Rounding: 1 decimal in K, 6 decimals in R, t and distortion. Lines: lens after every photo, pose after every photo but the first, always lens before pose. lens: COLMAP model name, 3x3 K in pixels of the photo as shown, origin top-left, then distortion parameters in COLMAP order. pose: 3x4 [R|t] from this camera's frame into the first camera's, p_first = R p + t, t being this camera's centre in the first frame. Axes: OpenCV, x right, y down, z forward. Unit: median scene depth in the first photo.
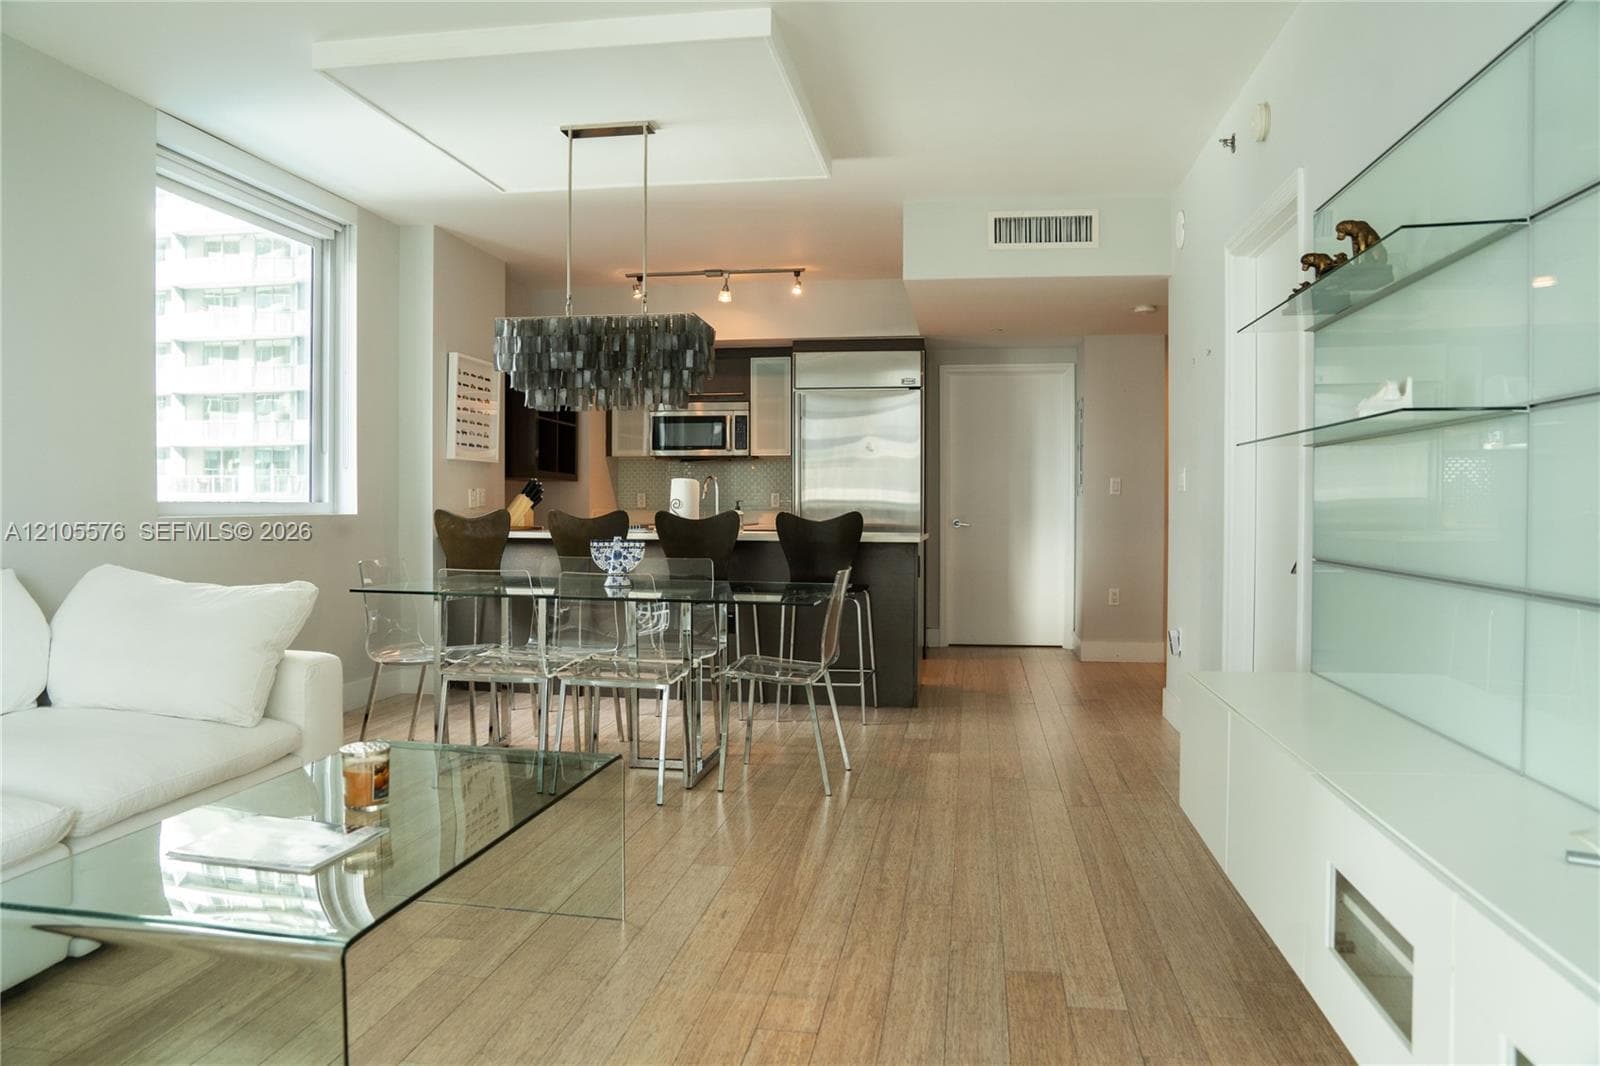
lens RADIAL K [[1112.1, 0, 785.3], [0, 1112.1, 533.9], [0, 0, 1]] dist [-0.121110, 0.085968]
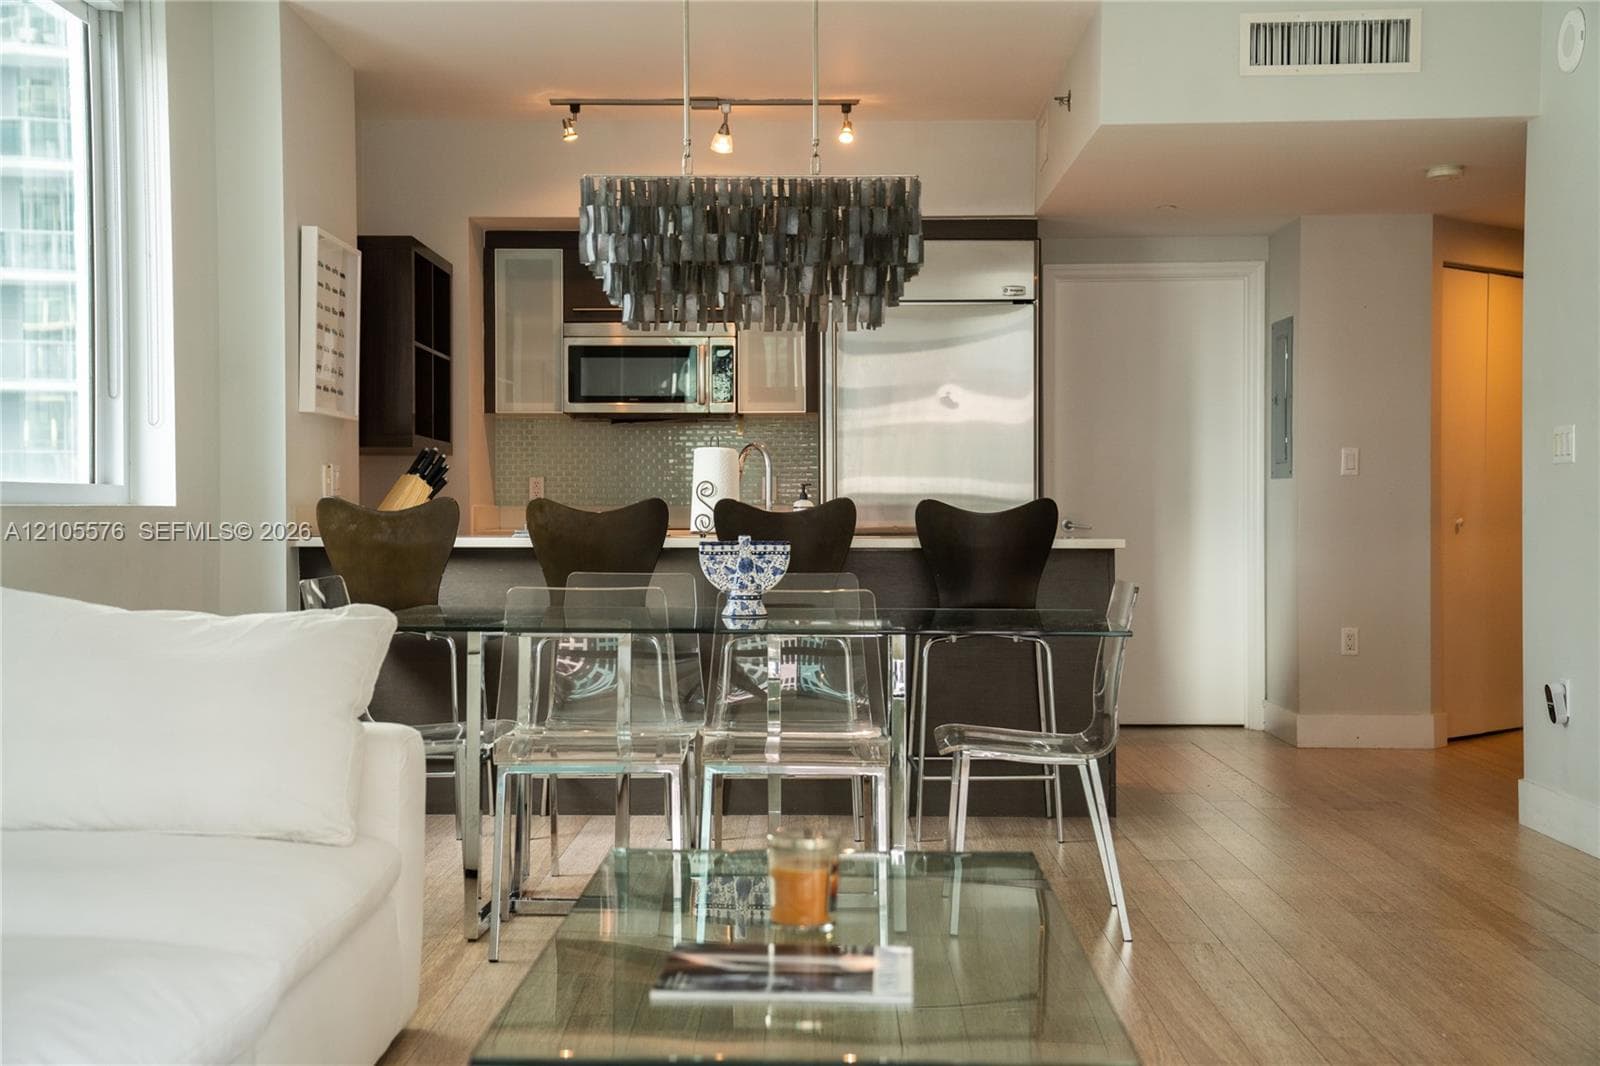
lens RADIAL K [[1957.8, 0, 792.3], [0, 1957.8, 533.3], [0, 0, 1]] dist [0.139931, 0.000000]
pose [[0.988762, -0.006138, 0.149375, -0.184456], [0.008406, 0.999859, -0.014557, 0.011083], [-0.149265, 0.015649, 0.988673, -0.051932]]
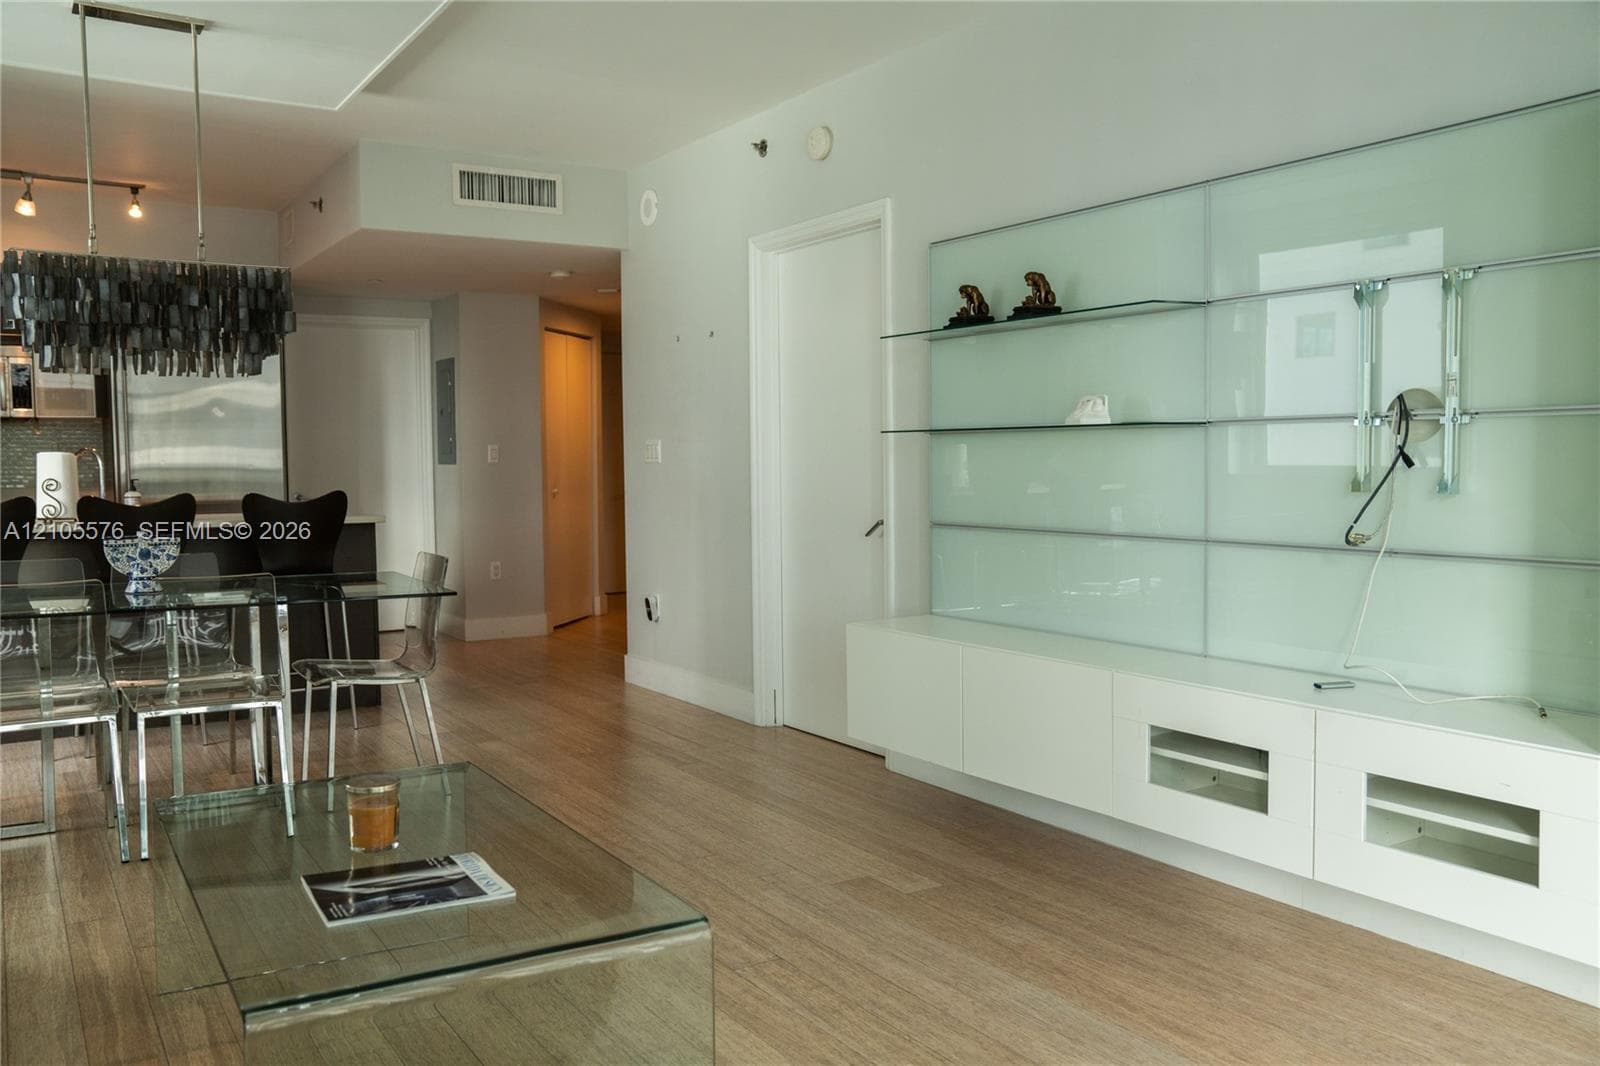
lens RADIAL K [[1299.6, 0, 777.6], [0, 1299.6, 537.9], [0, 0, 1]] dist [-0.052964, 0.050844]
pose [[0.752049, -0.049508, 0.657245, -0.267976], [0.028430, 0.998683, 0.042697, -0.012425], [-0.658494, -0.013425, 0.752467, -0.003490]]
